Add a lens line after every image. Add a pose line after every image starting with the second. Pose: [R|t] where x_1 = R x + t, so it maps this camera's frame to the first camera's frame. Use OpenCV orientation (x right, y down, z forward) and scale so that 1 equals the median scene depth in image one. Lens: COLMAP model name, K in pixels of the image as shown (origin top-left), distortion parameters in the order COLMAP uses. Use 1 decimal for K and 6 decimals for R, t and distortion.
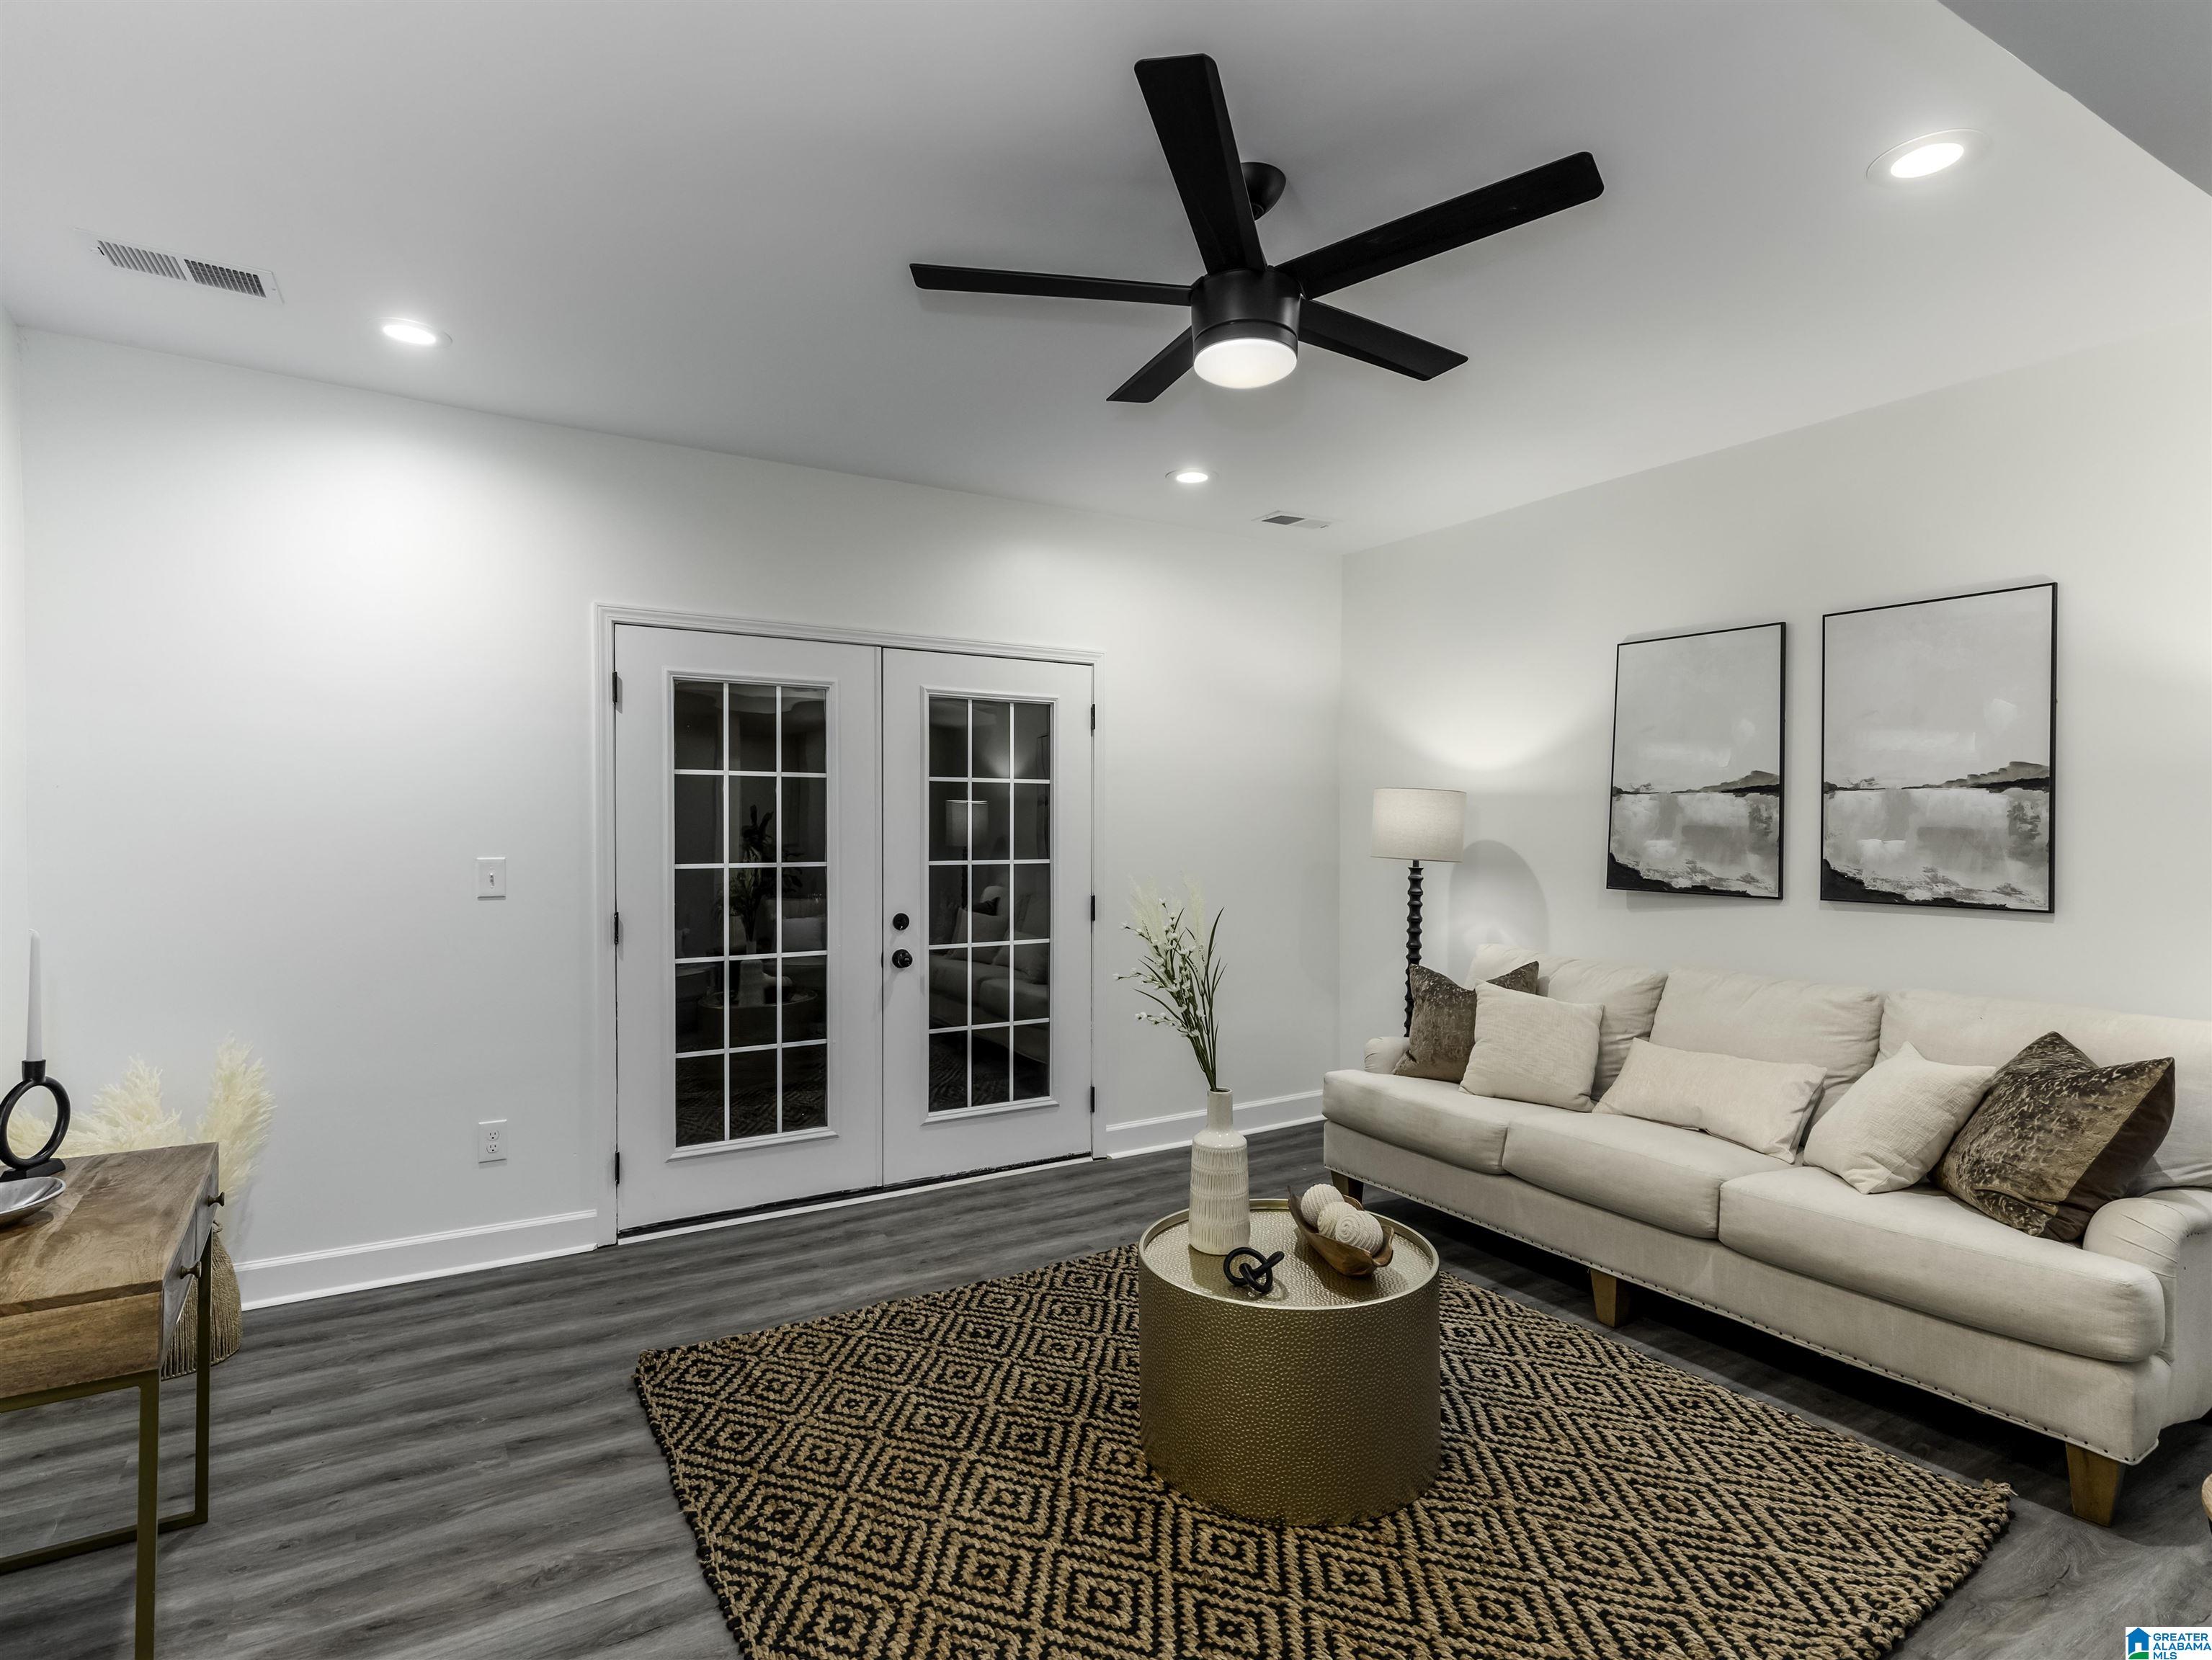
lens RADIAL K [[1189.7, 0, 1103.9], [0, 1189.7, 830.4], [0, 0, 1]] dist [0.001135, -0.000477]
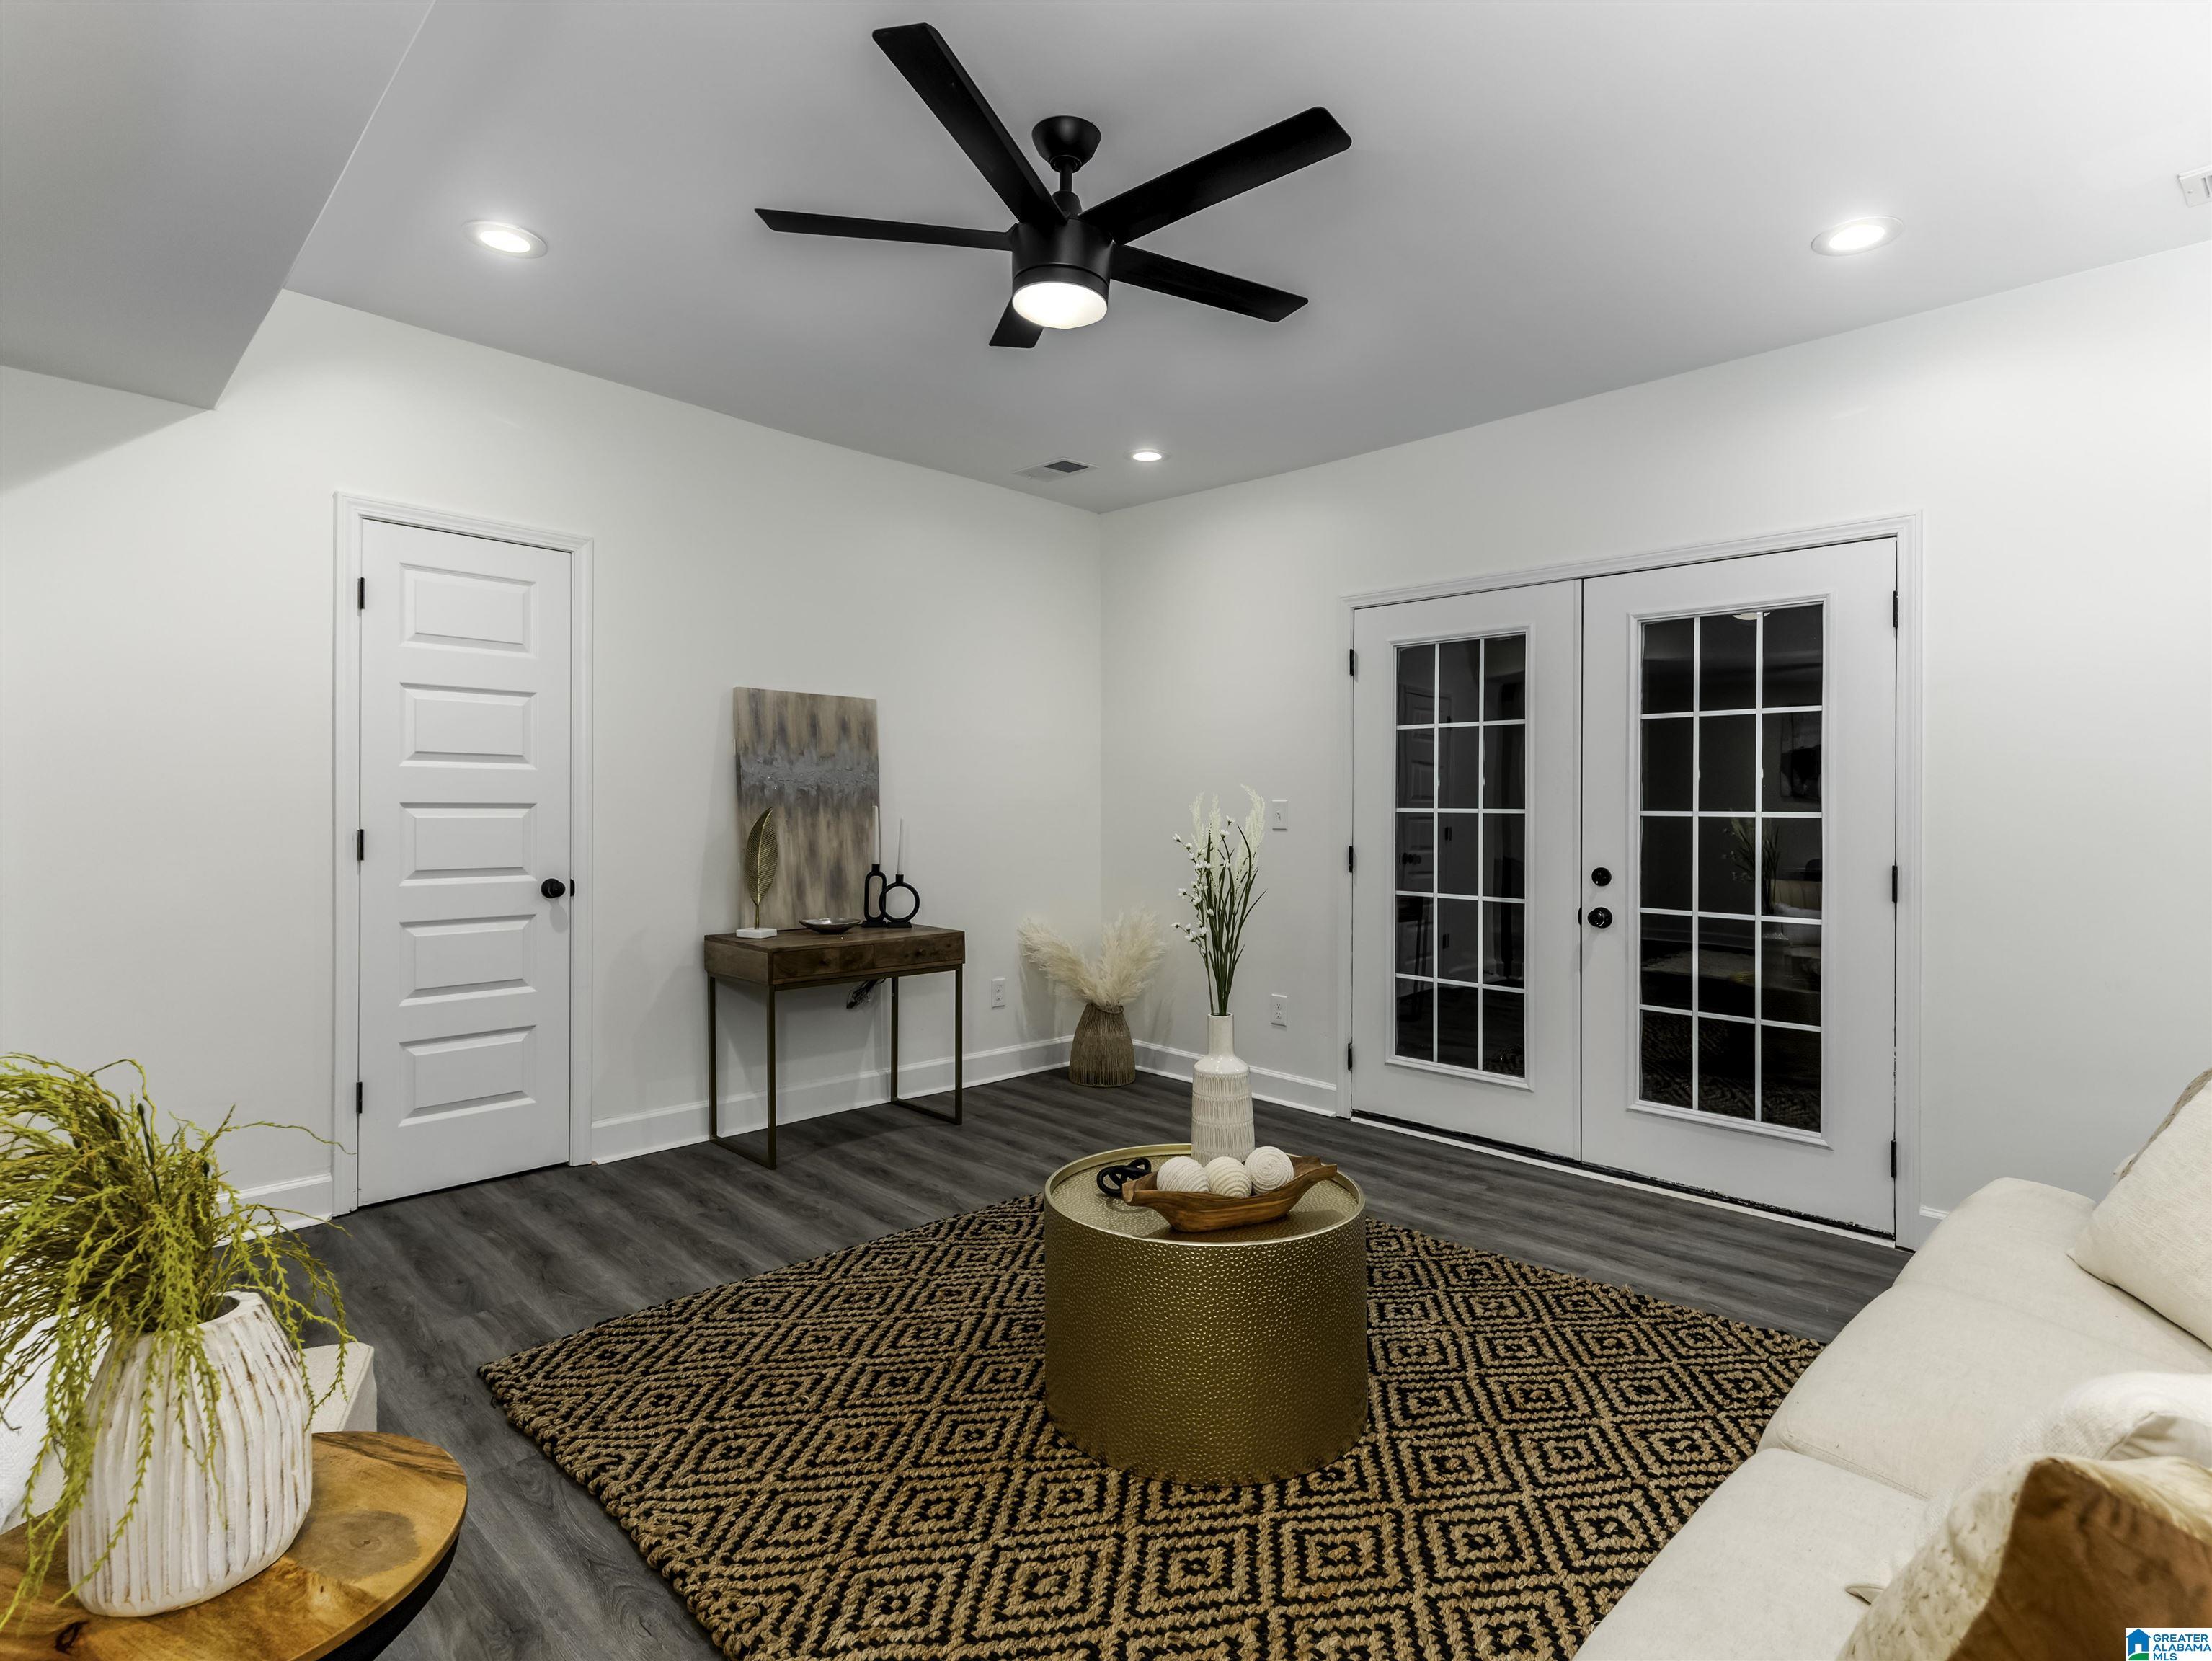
lens RADIAL K [[1200.5, 0, 1105.8], [0, 1200.5, 814.2], [0, 0, 1]] dist [-0.004121, -0.000573]
pose [[0.193286, 0.005492, -0.981127, 0.608461], [-0.016141, 0.999867, 0.002417, 0.030799], [0.981010, 0.015369, 0.193349, 0.422227]]
